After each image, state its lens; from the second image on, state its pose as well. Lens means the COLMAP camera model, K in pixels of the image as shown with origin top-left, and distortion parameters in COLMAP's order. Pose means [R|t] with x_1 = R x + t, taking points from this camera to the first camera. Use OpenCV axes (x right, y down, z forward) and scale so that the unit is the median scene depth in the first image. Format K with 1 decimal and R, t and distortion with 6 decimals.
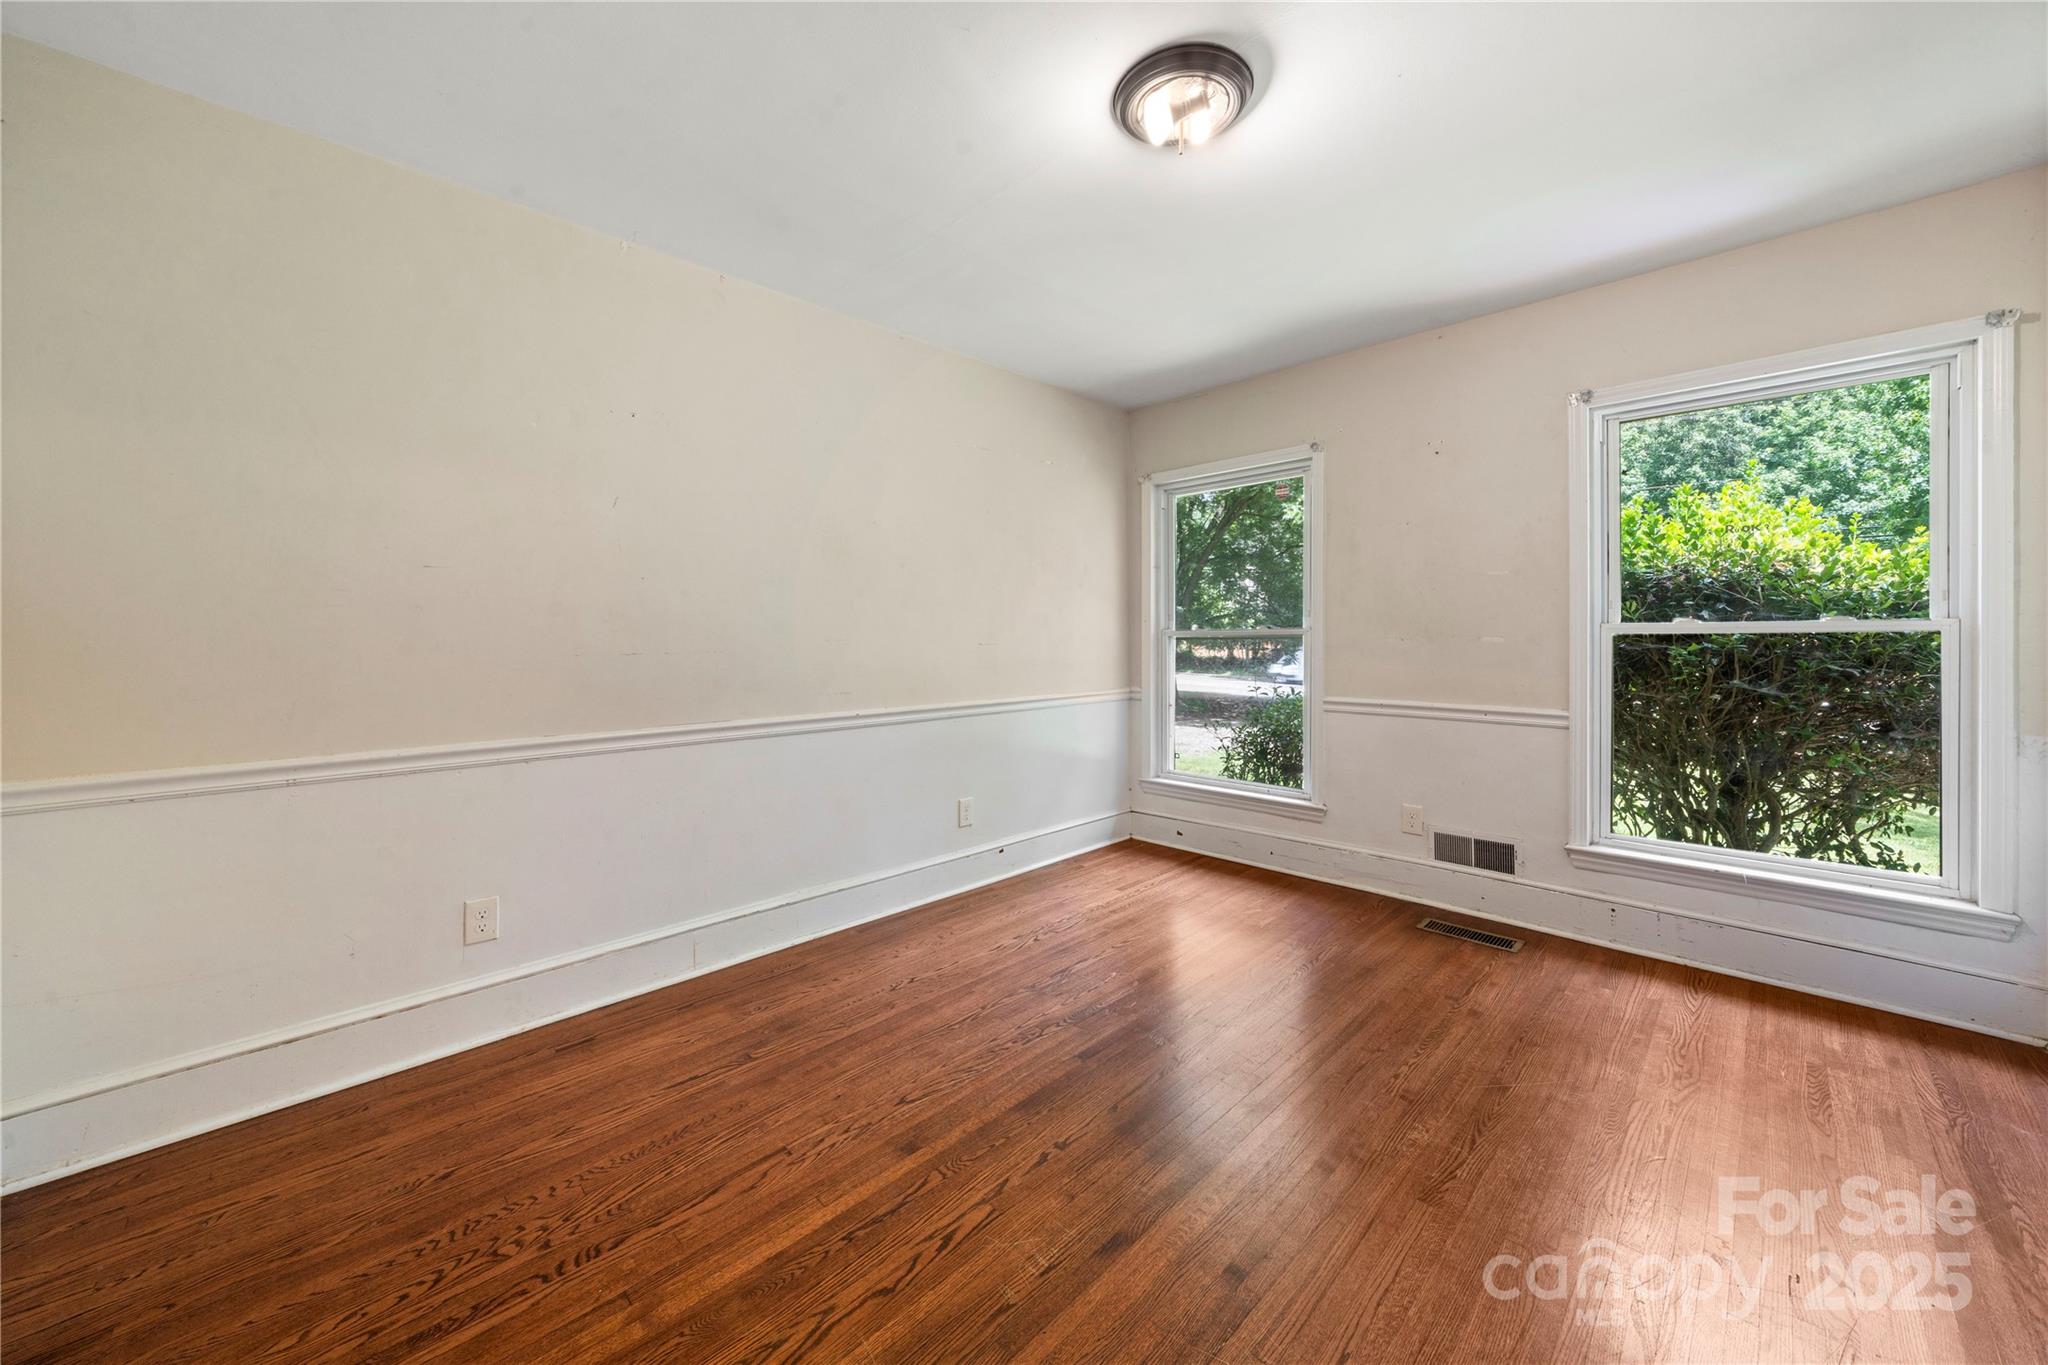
lens RADIAL K [[747.6, 0, 1016.5], [0, 747.6, 636.9], [0, 0, 1]] dist [0.000691, 0.000017]
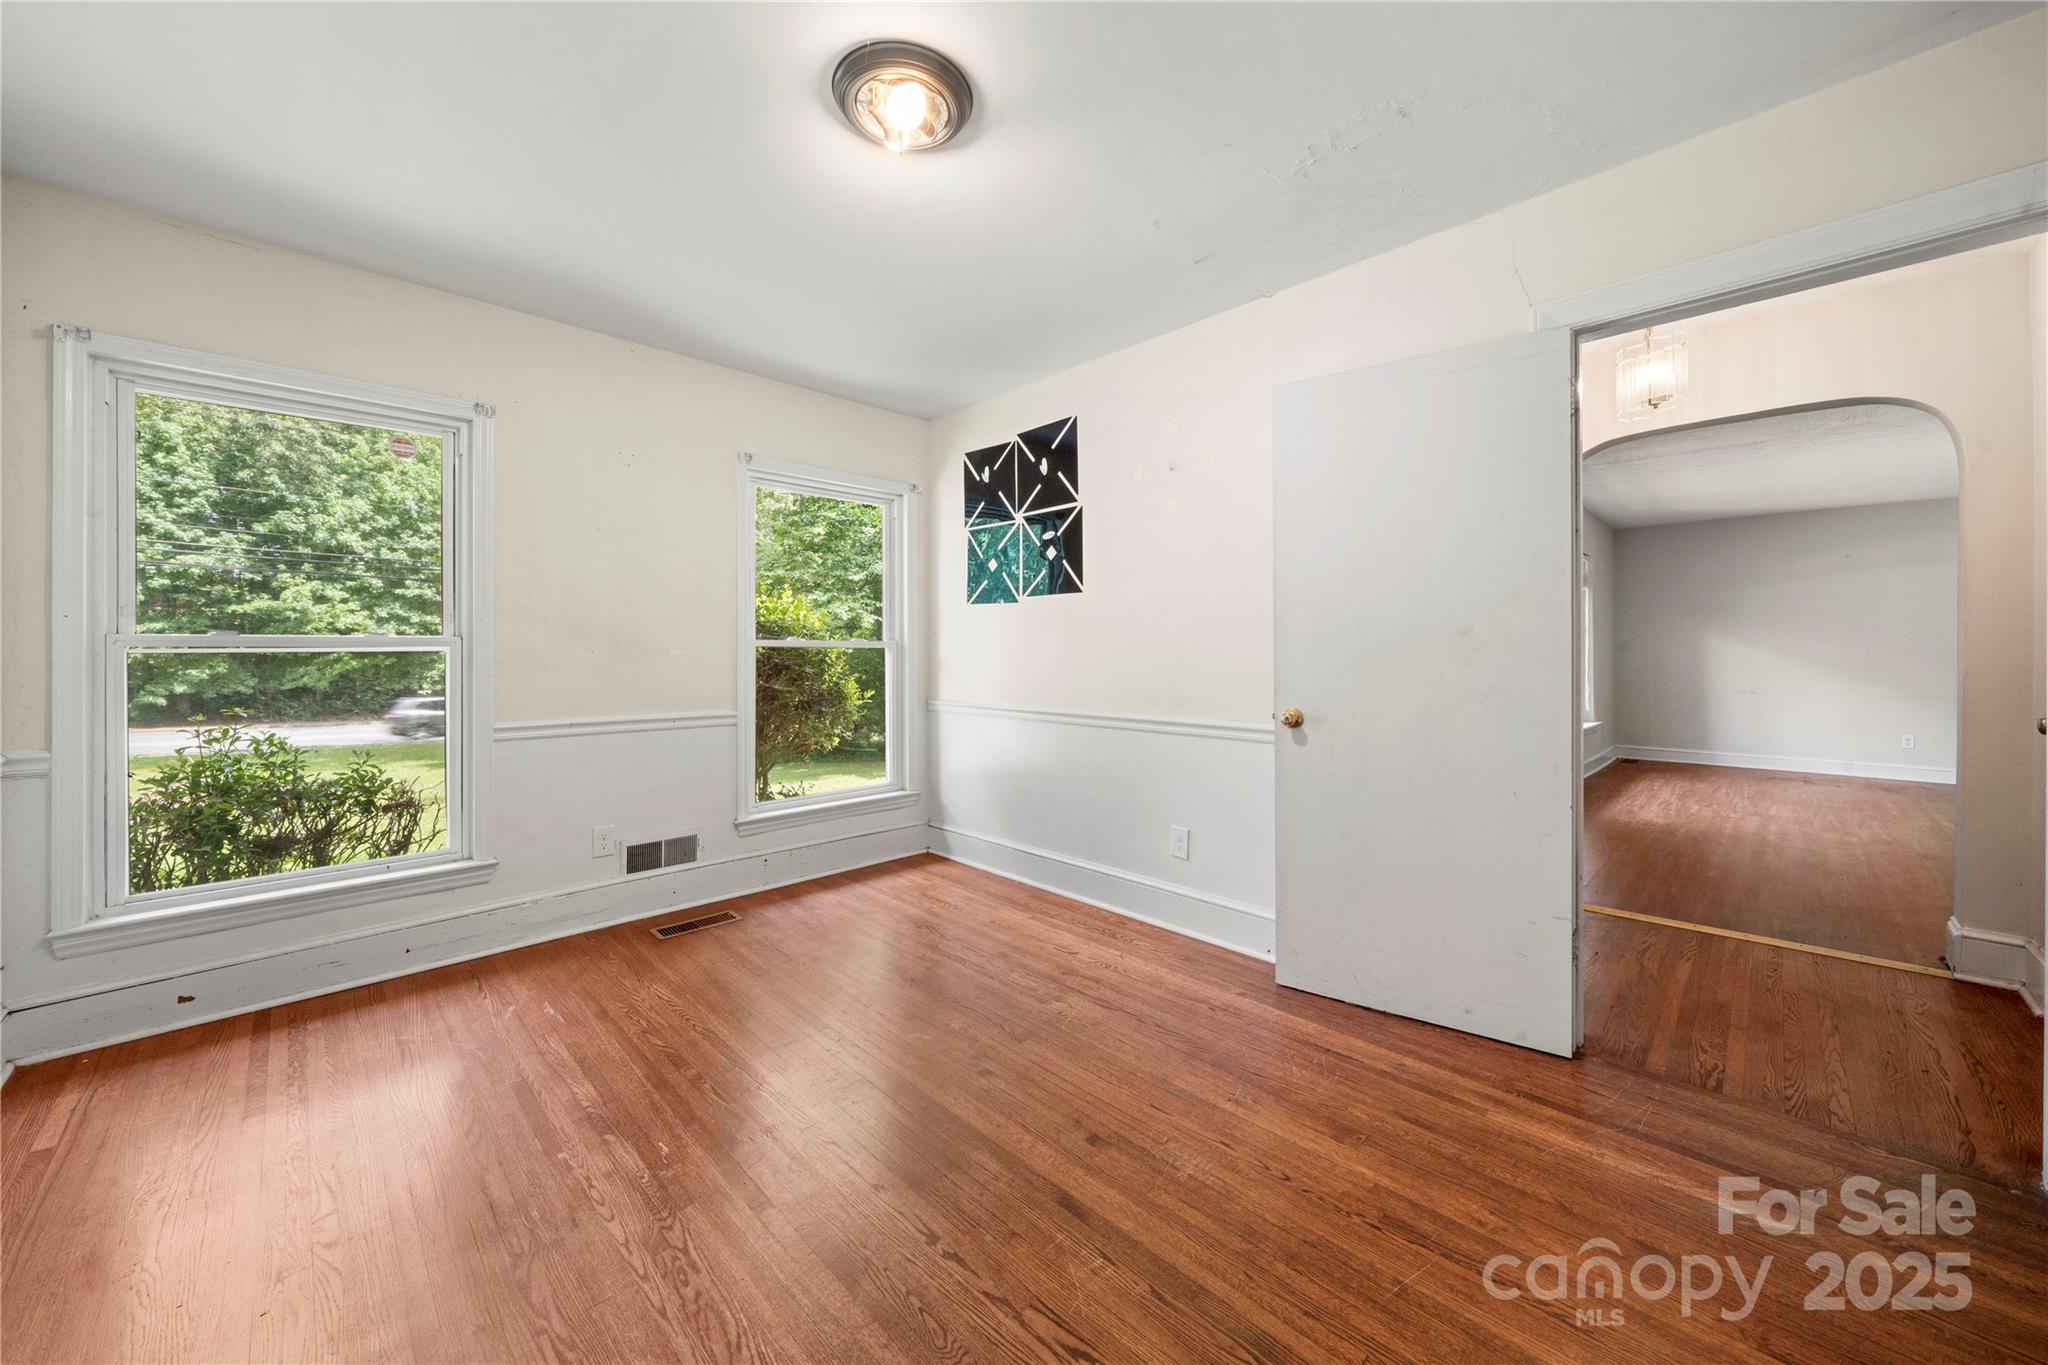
lens RADIAL K [[738.2, 0, 1019.4], [0, 738.2, 650.0], [0, 0, 1]] dist [0.000301, -0.000003]
pose [[0.014508, 0.003815, 0.999887, -0.425518], [0.000917, 0.999992, -0.003828, 0.004953], [-0.999894, 0.000972, 0.014504, 0.479668]]
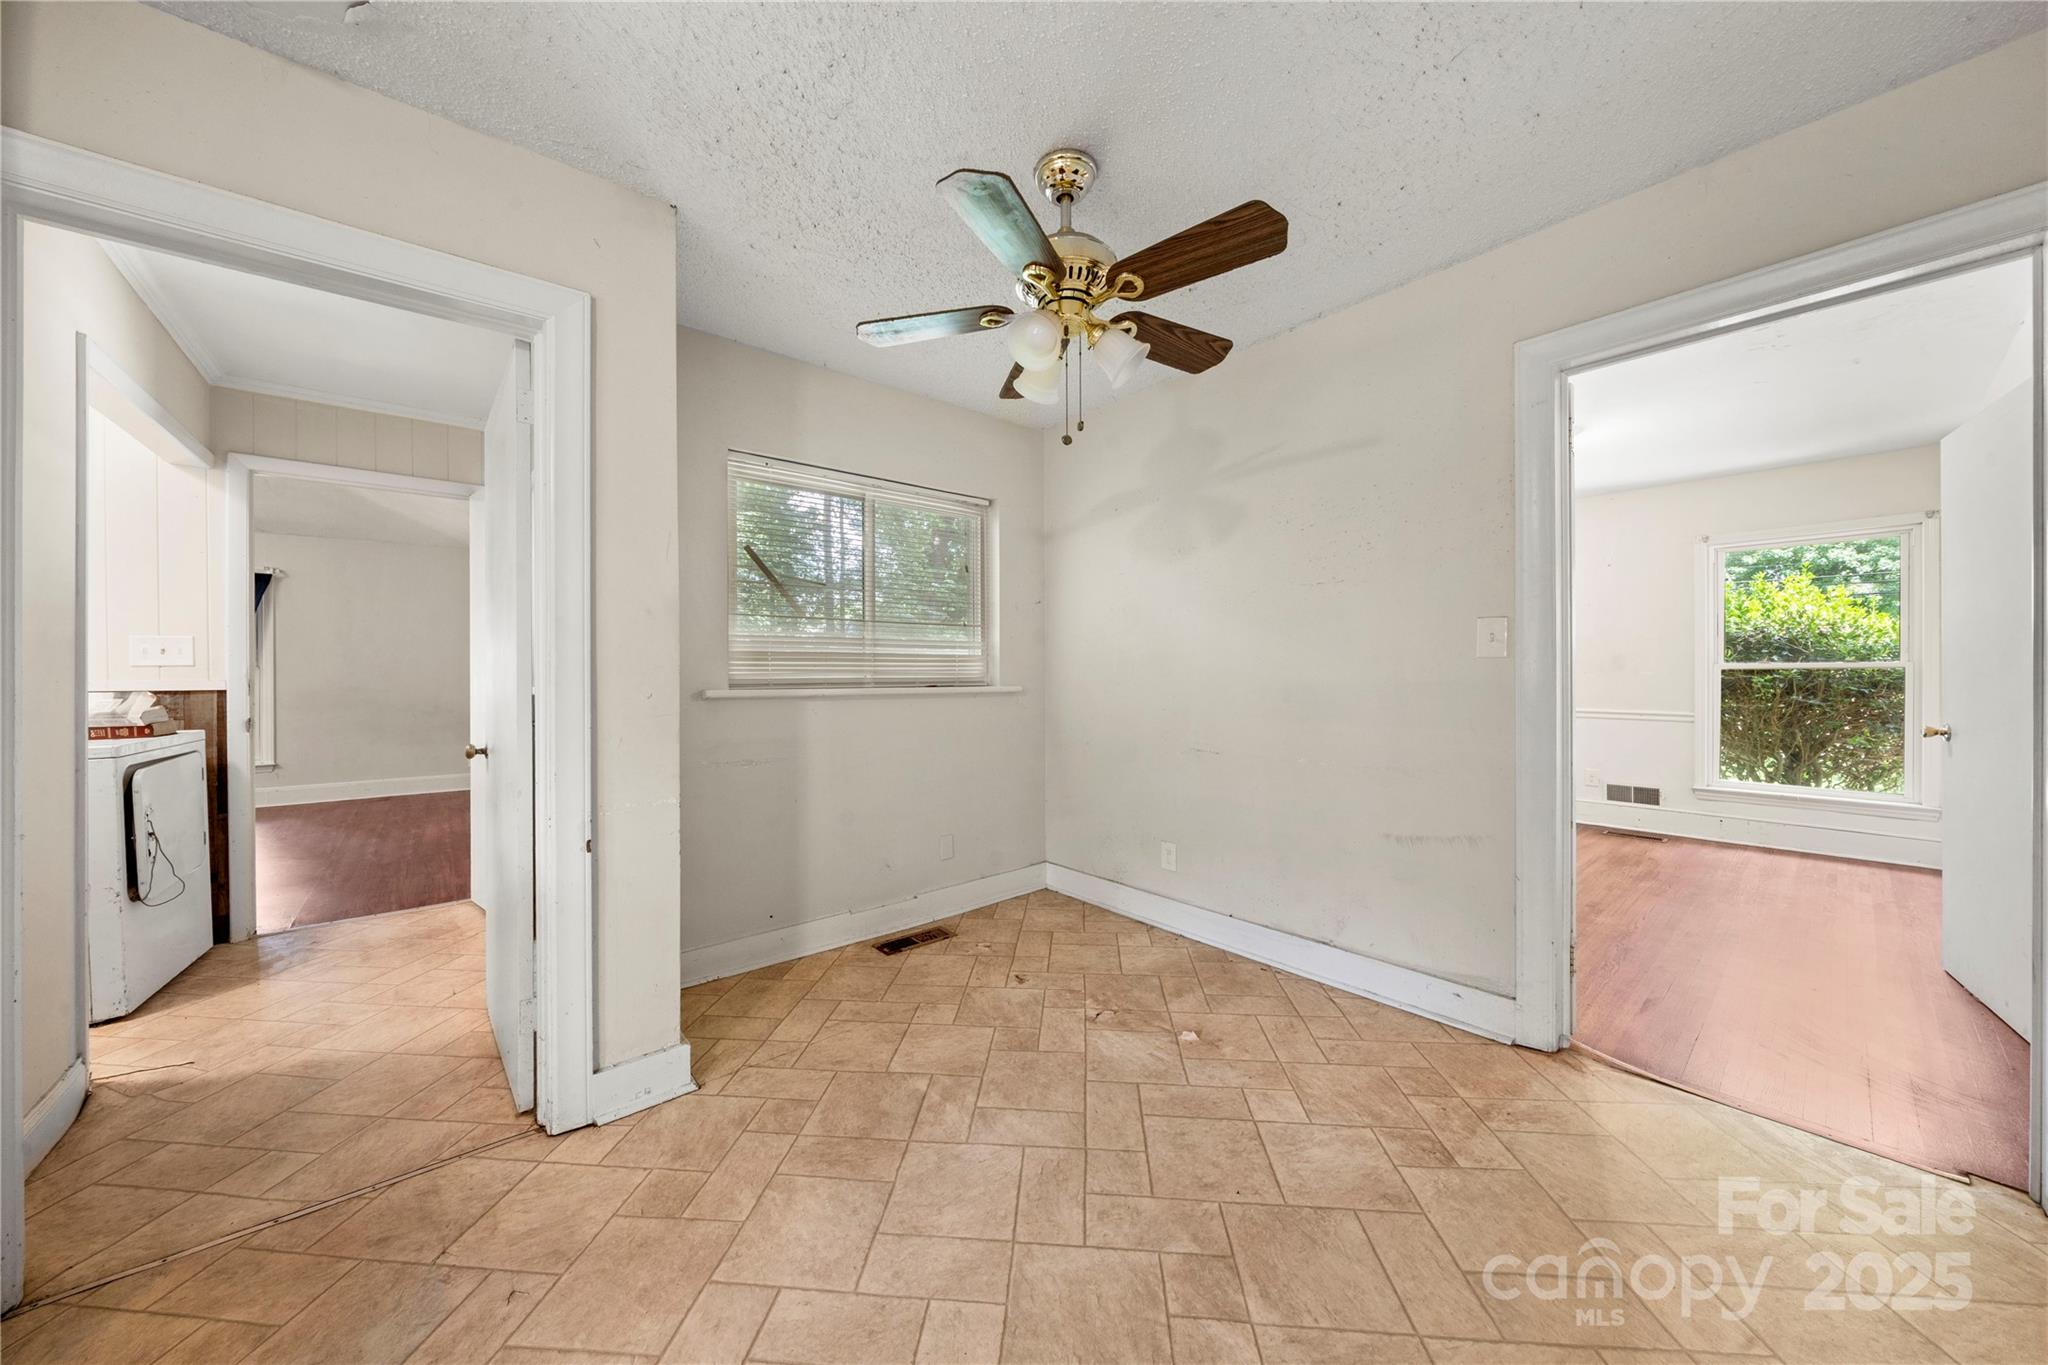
lens RADIAL K [[701.5, 0, 1026.6], [0, 701.5, 669.9], [0, 0, 1]] dist [-0.001630, 0.000058]
pose [[0.997309, 0.000938, -0.073311, -0.680702], [-0.001104, 0.999997, -0.002219, 0.002578], [0.073308, 0.002294, 0.997307, -0.734886]]
